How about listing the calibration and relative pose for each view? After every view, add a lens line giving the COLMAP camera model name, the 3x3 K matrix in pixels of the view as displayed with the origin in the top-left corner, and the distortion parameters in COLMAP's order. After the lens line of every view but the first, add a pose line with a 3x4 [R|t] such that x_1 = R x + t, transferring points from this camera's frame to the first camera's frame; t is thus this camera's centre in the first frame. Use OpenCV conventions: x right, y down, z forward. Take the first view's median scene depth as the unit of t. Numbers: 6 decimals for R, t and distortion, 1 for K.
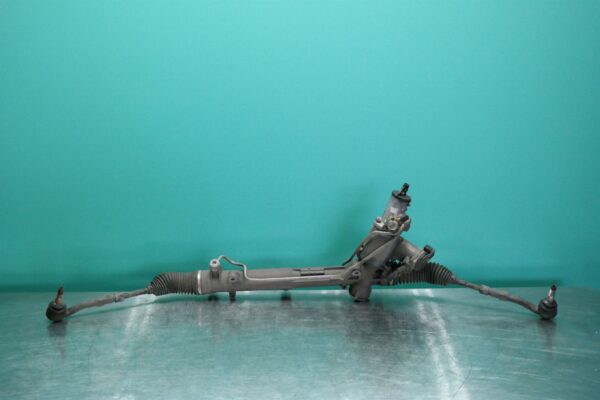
lens RADIAL K [[696.2, 0, 302.4], [0, 696.2, 200.6], [0, 0, 1]] dist [-0.009924, 0.000000]
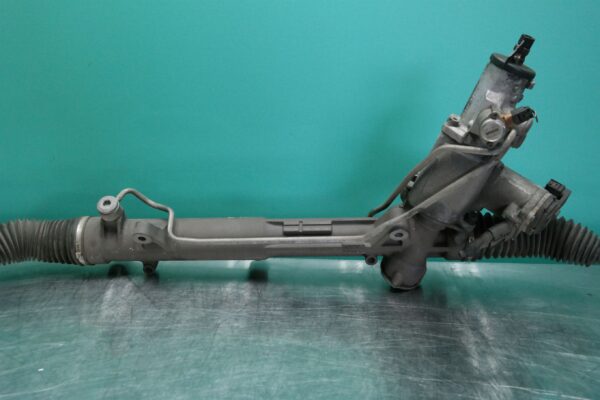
lens RADIAL K [[616.3, 0, 302.8], [0, 616.3, 201.9], [0, 0, 1]] dist [-0.004892, 0.000000]
pose [[0.998292, 0.031859, -0.048980, 0.031839], [-0.026893, 0.994734, 0.098900, 0.042059], [0.051873, -0.097413, 0.993891, 0.578436]]
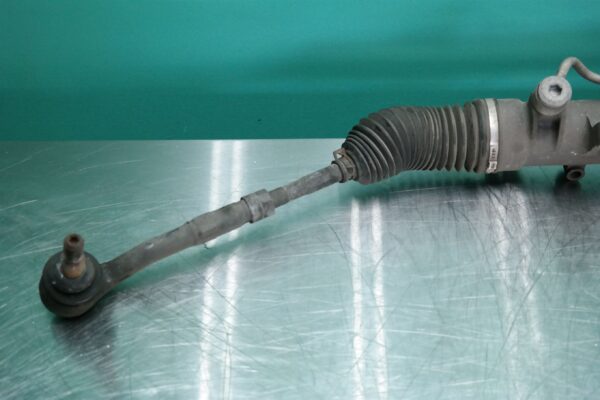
lens RADIAL K [[696.2, 0, 298.8], [0, 696.2, 200.2], [0, 0, 1]] dist [-0.009924, 0.000000]
pose [[0.998832, 0.013019, -0.046527, -0.225413], [0.009059, 0.895461, 0.445048, -0.004699], [0.047457, -0.444950, 0.894297, 0.698388]]
